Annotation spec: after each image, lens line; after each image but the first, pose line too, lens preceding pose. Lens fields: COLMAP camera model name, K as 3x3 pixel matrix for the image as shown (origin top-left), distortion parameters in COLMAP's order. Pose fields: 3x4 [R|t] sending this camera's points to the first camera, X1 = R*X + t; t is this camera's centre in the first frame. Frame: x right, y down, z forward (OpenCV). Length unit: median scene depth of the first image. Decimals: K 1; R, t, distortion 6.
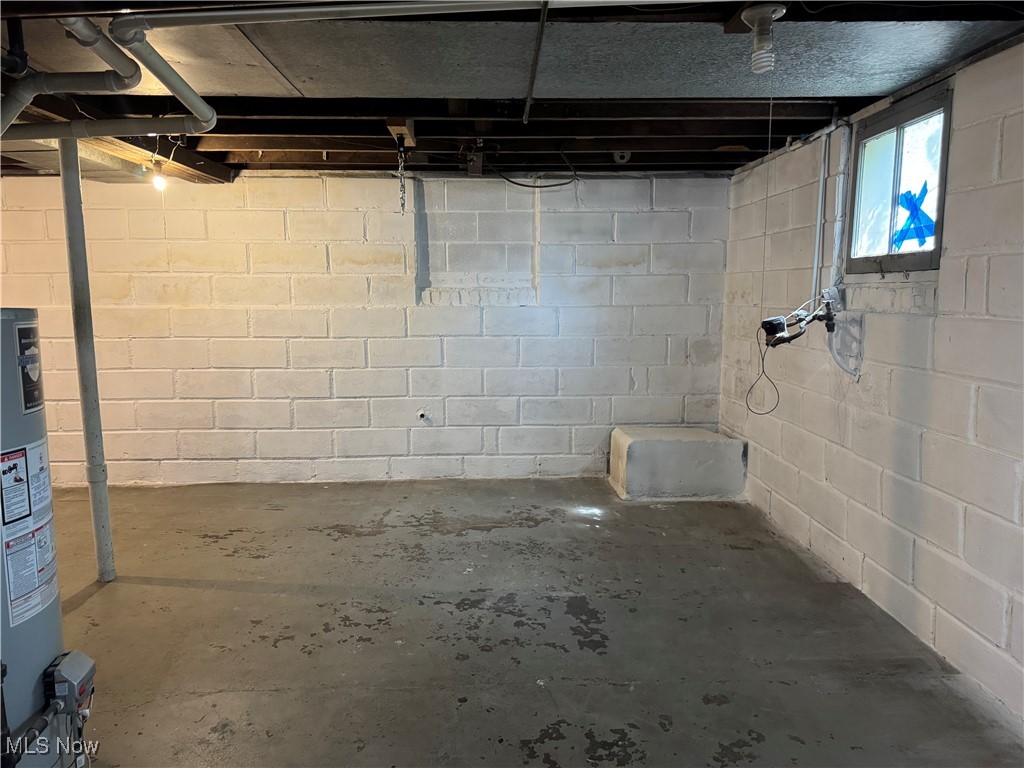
lens RADIAL K [[717.3, 0, 515.4], [0, 717.3, 375.7], [0, 0, 1]] dist [0.063192, -0.075962]
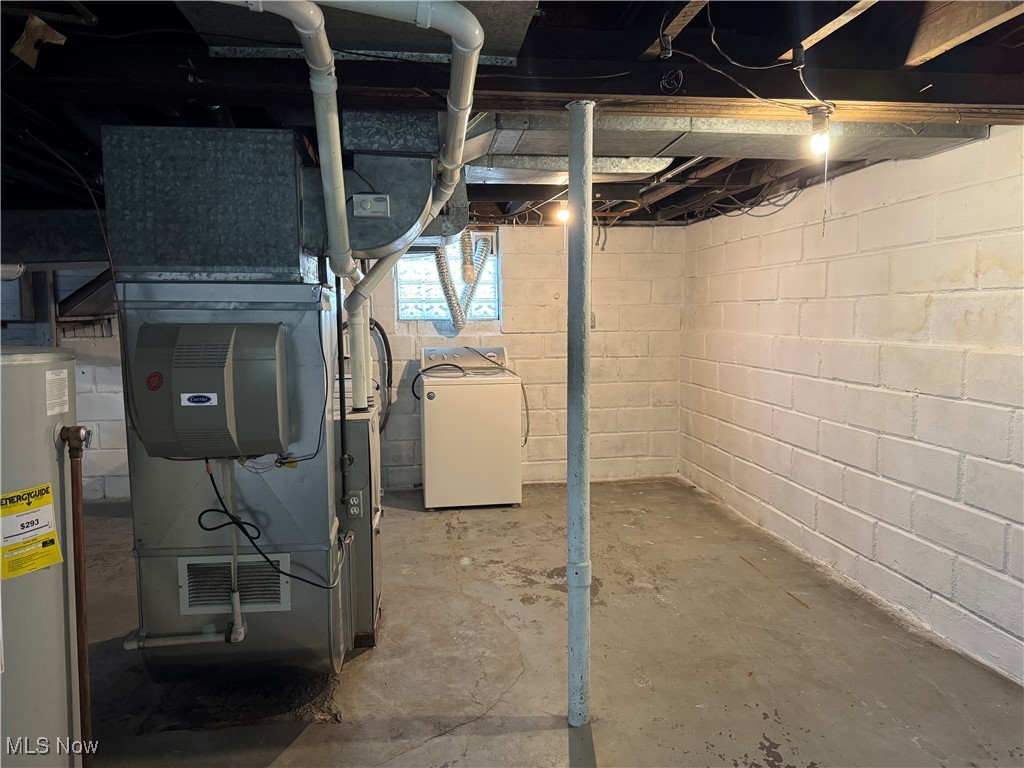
lens RADIAL K [[717.3, 0, 511.1], [0, 717.3, 385.6], [0, 0, 1]] dist [0.063192, -0.075962]
pose [[0.085689, 0.099985, -0.991292, 0.125109], [-0.109804, 0.989839, 0.090346, -0.116131], [0.990253, 0.101107, 0.095797, 0.863706]]
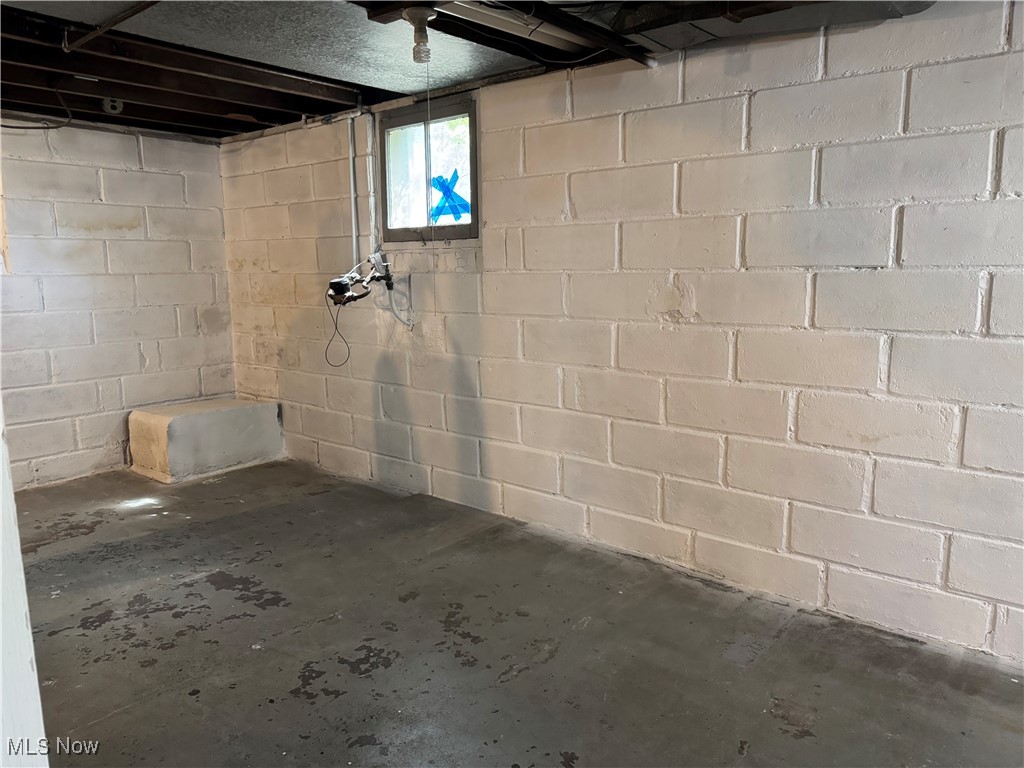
lens RADIAL K [[717.3, 0, 512.1], [0, 717.3, 379.3], [0, 0, 1]] dist [0.063192, -0.075962]
pose [[0.660860, -0.116672, 0.741385, -0.318775], [0.094789, 0.992908, 0.071761, 0.019453], [-0.744499, 0.022851, 0.667232, 0.059866]]
